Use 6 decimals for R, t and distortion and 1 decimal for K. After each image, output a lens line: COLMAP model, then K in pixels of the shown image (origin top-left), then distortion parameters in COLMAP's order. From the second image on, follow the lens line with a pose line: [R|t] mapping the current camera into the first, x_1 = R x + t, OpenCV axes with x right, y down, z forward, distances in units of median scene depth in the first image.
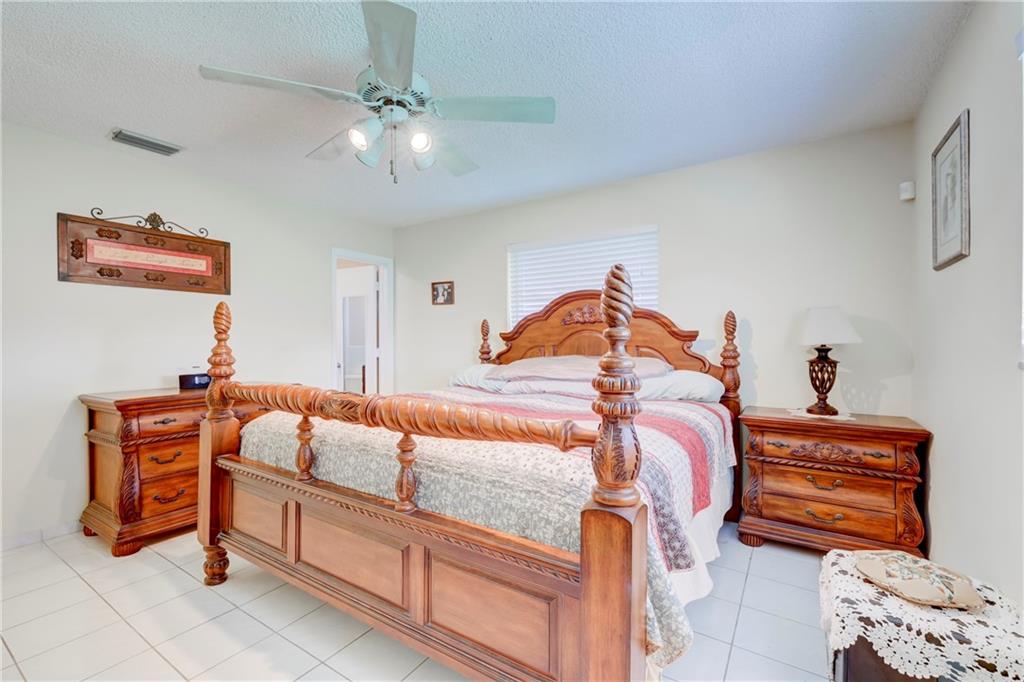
lens RADIAL K [[435.6, 0, 511.1], [0, 435.6, 343.8], [0, 0, 1]] dist [0.000628, -0.000208]
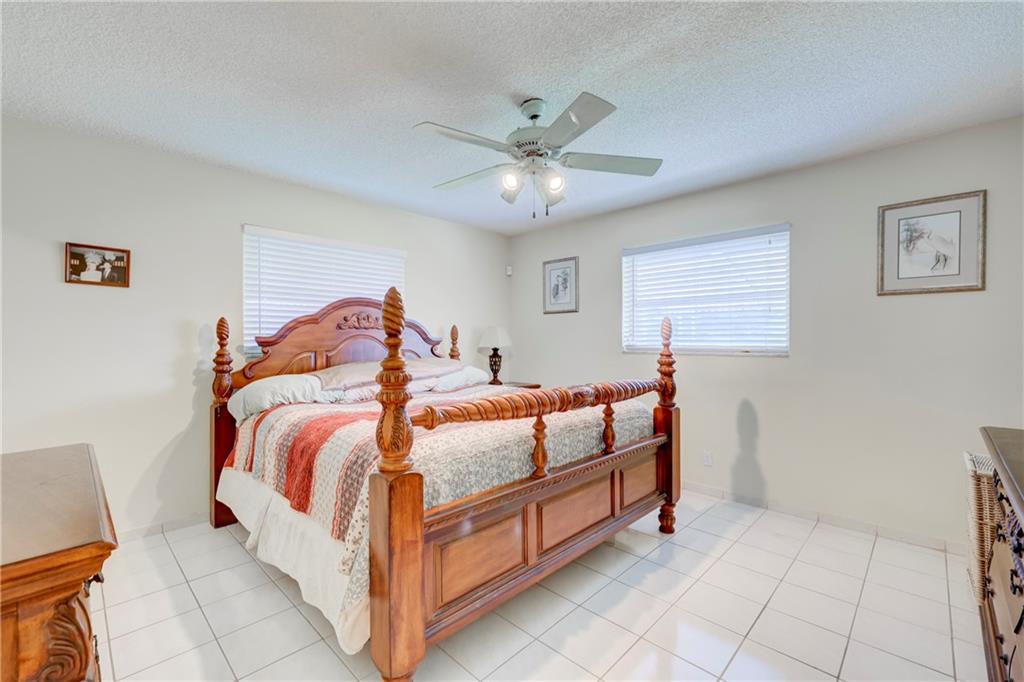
lens RADIAL K [[435.6, 0, 511.1], [0, 435.6, 343.8], [0, 0, 1]] dist [0.000628, -0.000208]
pose [[0.190574, -0.000102, 0.981673, -0.865696], [0.012646, 0.999917, -0.002351, -0.004529], [-0.981591, 0.012862, 0.190559, 0.483449]]
